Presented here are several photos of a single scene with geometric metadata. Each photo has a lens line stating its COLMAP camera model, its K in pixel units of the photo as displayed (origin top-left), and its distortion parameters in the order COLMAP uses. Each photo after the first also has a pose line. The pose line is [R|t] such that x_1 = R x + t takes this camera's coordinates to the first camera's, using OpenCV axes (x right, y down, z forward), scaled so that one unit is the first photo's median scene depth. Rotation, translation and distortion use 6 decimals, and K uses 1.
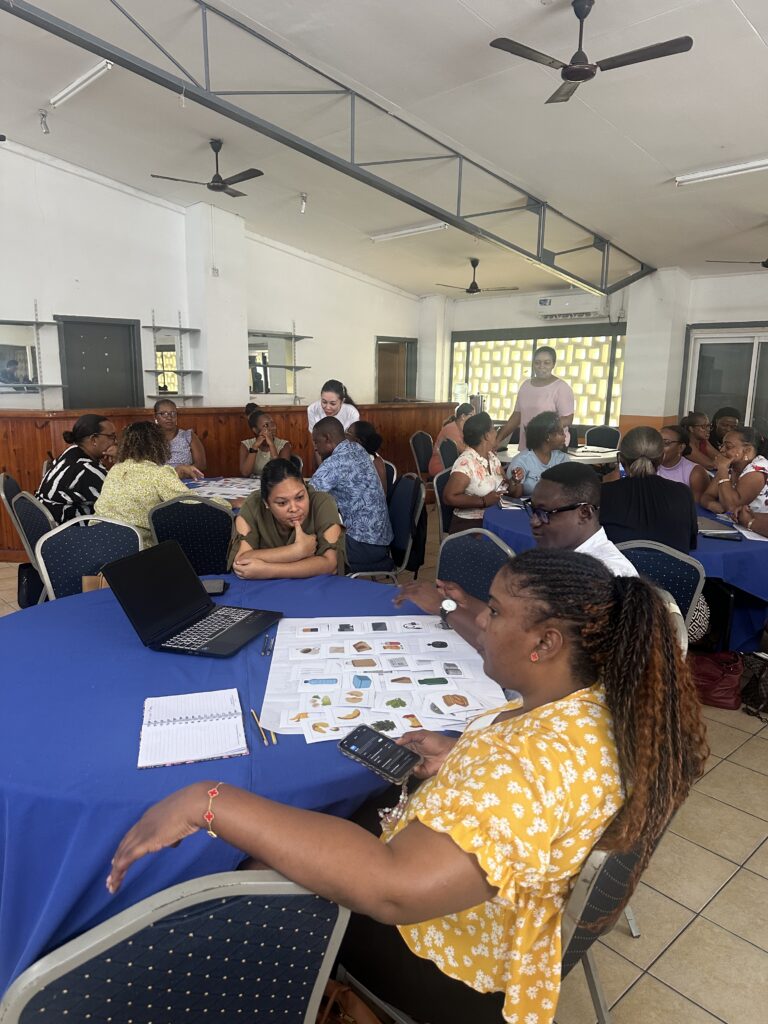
lens RADIAL K [[779.5, 0, 384.0], [0, 779.5, 512.0], [0, 0, 1]] dist [0.004772, 0.003357]
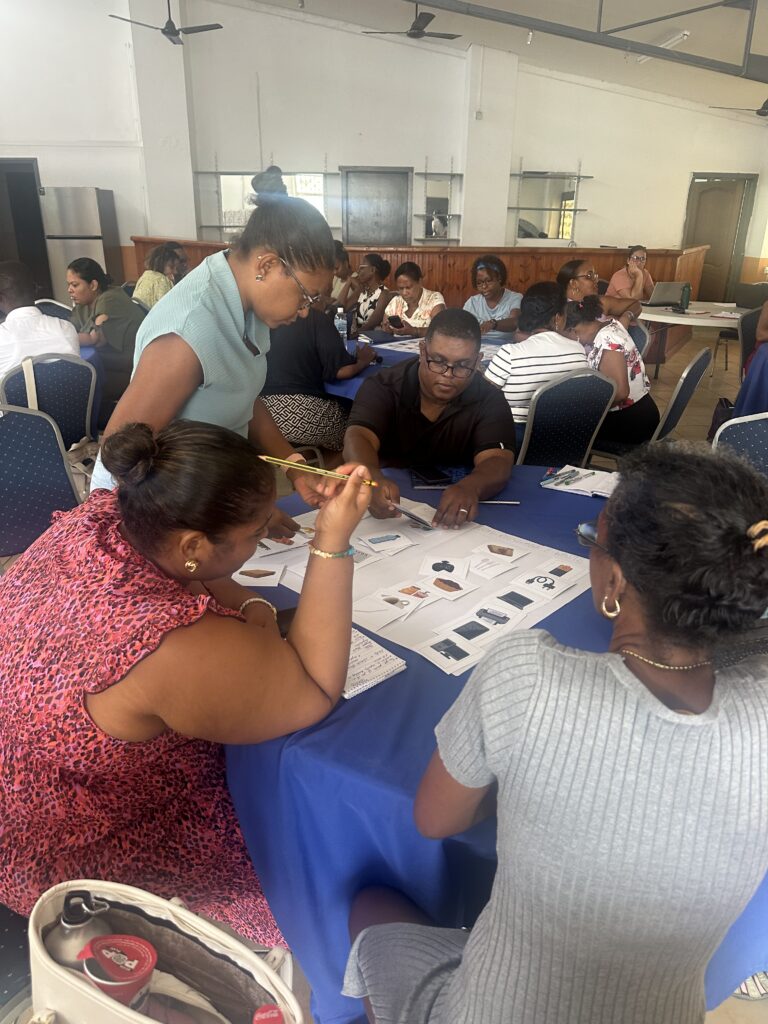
lens RADIAL K [[779.5, 0, 384.0], [0, 779.5, 512.0], [0, 0, 1]] dist [0.004772, 0.003357]
pose [[0.774682, 0.219041, -0.593202, 0.415503], [-0.107986, 0.970135, 0.217202, -0.005056], [0.623062, -0.104205, 0.775200, 0.053860]]
